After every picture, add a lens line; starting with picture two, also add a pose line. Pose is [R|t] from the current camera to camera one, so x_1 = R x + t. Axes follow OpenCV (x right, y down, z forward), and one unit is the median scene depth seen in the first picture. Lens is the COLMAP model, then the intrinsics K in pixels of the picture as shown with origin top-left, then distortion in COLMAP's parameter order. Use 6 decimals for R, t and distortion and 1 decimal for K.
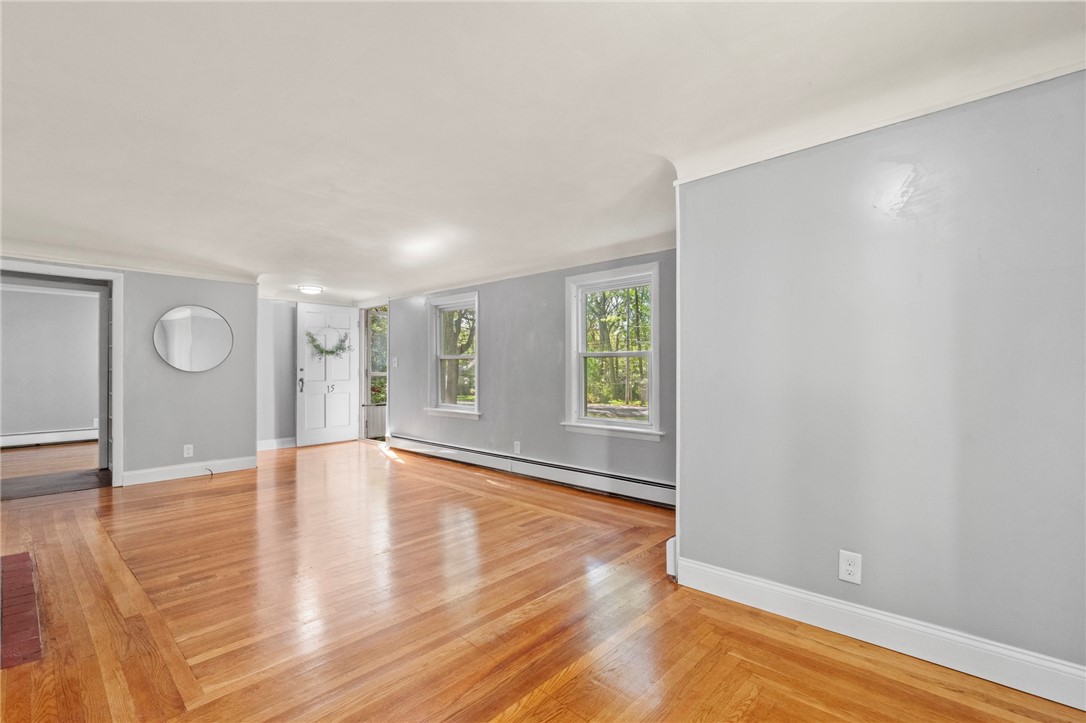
lens RADIAL K [[484.7, 0, 540.1], [0, 484.7, 366.4], [0, 0, 1]] dist [-0.001971, -0.000469]
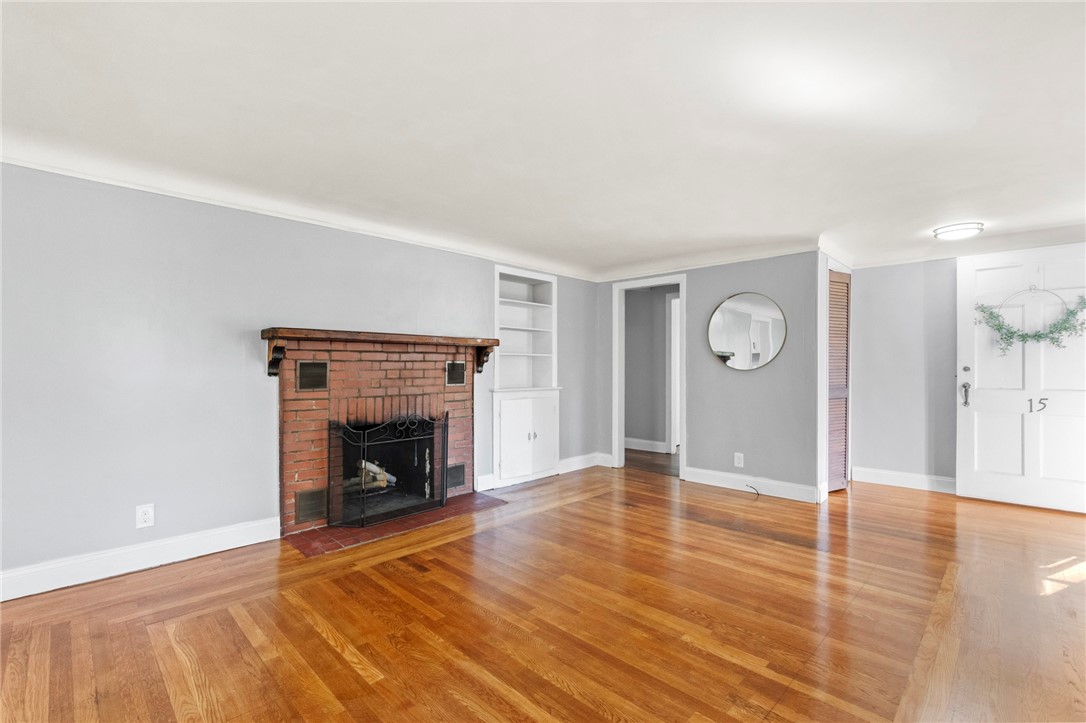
lens RADIAL K [[487.8, 0, 531.9], [0, 487.8, 370.1], [0, 0, 1]] dist [-0.002260, -0.000289]
pose [[-0.041564, 0.010558, -0.999080, 0.187102], [0.003152, 0.999941, 0.010435, 0.000599], [0.999131, -0.002716, -0.041594, 0.713437]]
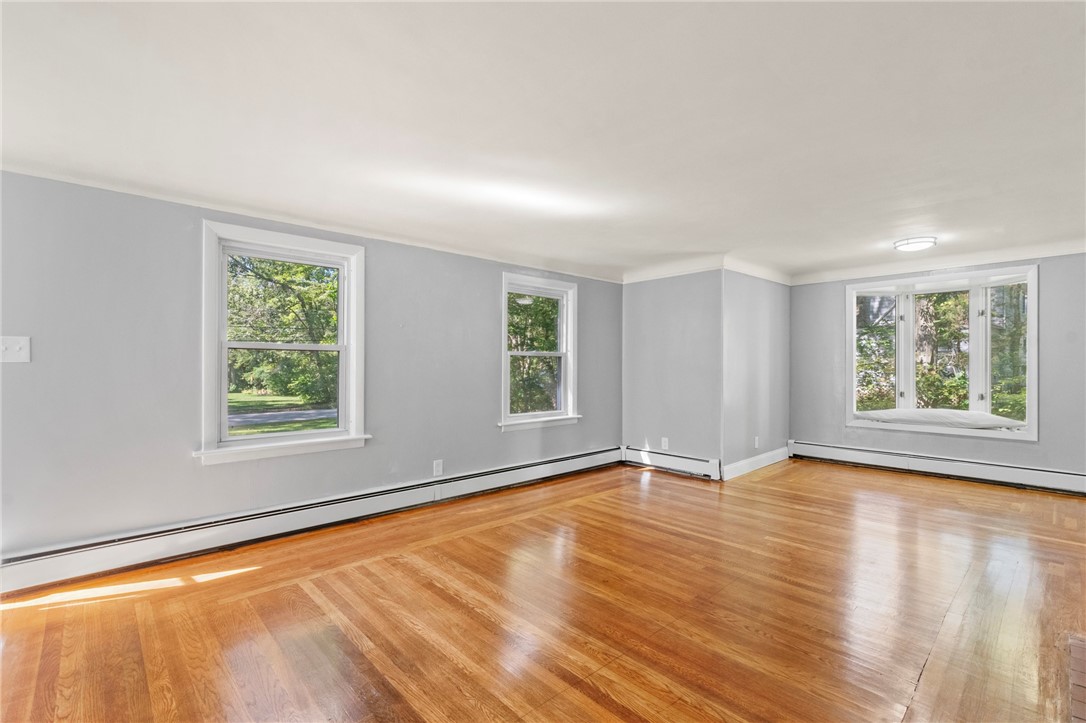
lens RADIAL K [[484.7, 0, 540.1], [0, 484.7, 366.4], [0, 0, 1]] dist [-0.001971, -0.000469]
pose [[0.079625, -0.000655, 0.996825, -0.890725], [-0.005044, 0.999987, 0.001060, 0.002222], [-0.996812, -0.005112, 0.079621, 0.843469]]
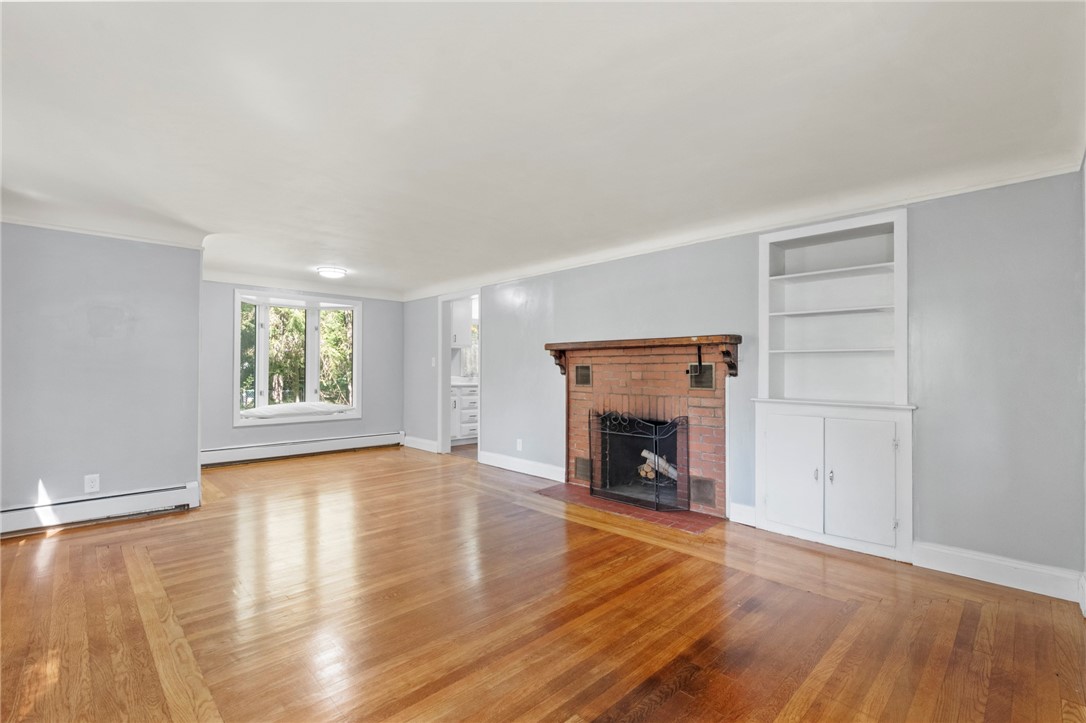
lens RADIAL K [[484.7, 0, 540.1], [0, 484.7, 366.4], [0, 0, 1]] dist [-0.001971, -0.000469]
pose [[-0.998471, -0.000045, 0.055270, -0.480986], [-0.000641, 0.999942, -0.010769, 0.008002], [-0.055266, -0.010788, -0.998413, 1.352431]]
